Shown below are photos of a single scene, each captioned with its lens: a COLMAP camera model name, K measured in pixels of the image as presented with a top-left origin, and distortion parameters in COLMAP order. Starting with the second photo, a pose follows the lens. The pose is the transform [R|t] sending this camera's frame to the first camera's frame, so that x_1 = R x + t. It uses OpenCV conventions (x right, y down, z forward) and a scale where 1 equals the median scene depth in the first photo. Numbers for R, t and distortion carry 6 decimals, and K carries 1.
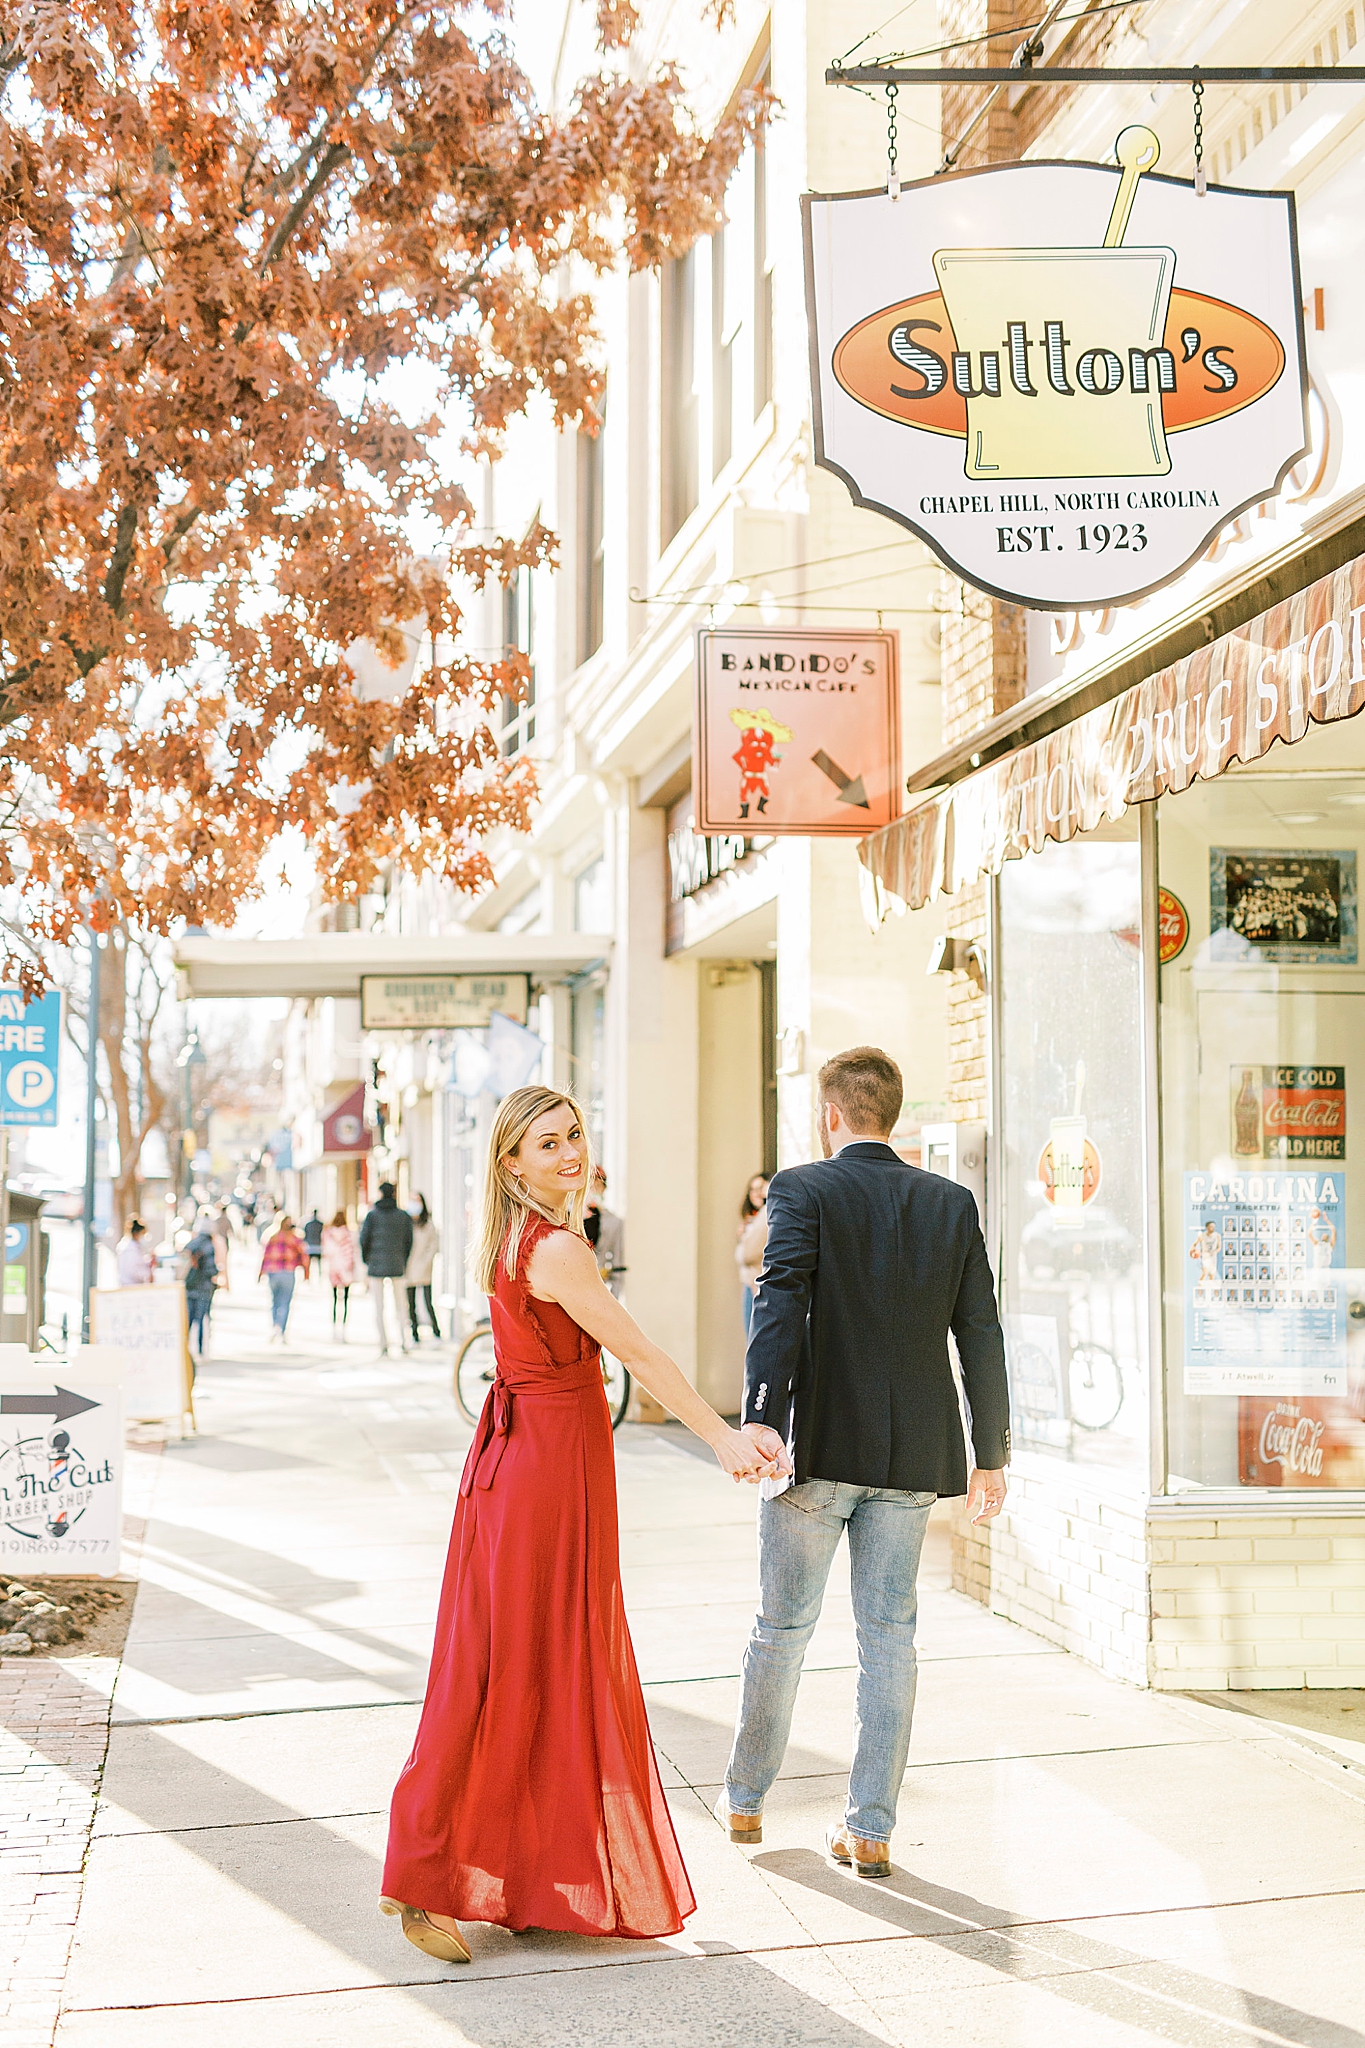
lens RADIAL K [[2849.8, 0, 682.5], [0, 2849.8, 1024.0], [0, 0, 1]] dist [-0.019917, -0.016733]
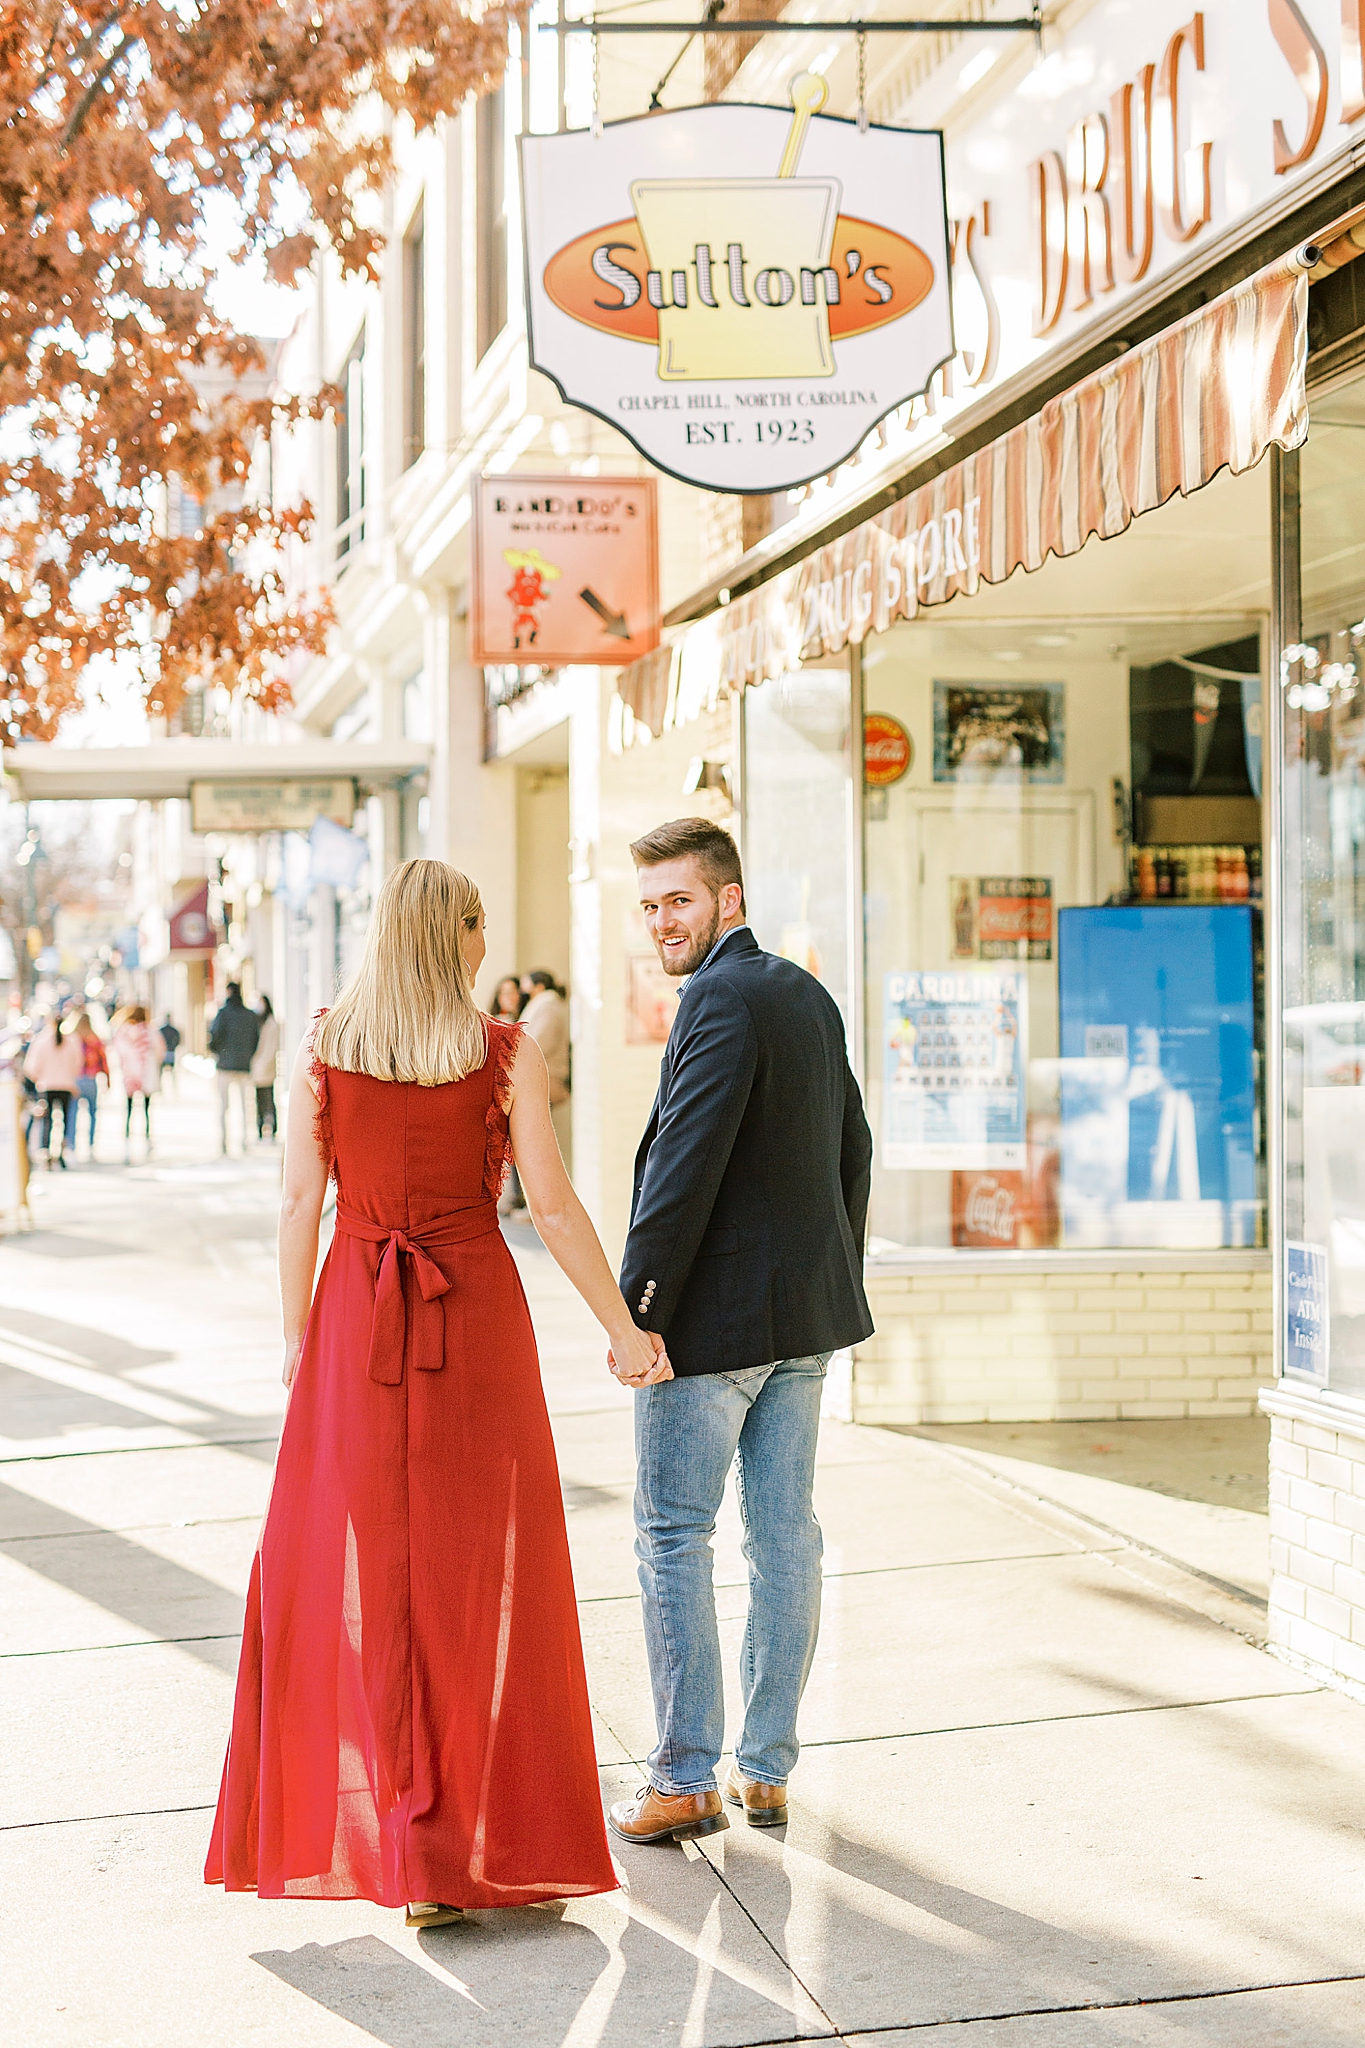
lens RADIAL K [[2983.6, 0, 711.8], [0, 2983.6, 1003.4], [0, 0, 1]] dist [-0.014127, -0.119073]
pose [[0.998729, -0.004786, 0.050166, 0.040105], [0.001577, 0.997960, 0.063819, -0.010369], [-0.050369, -0.063659, 0.996700, -0.156831]]
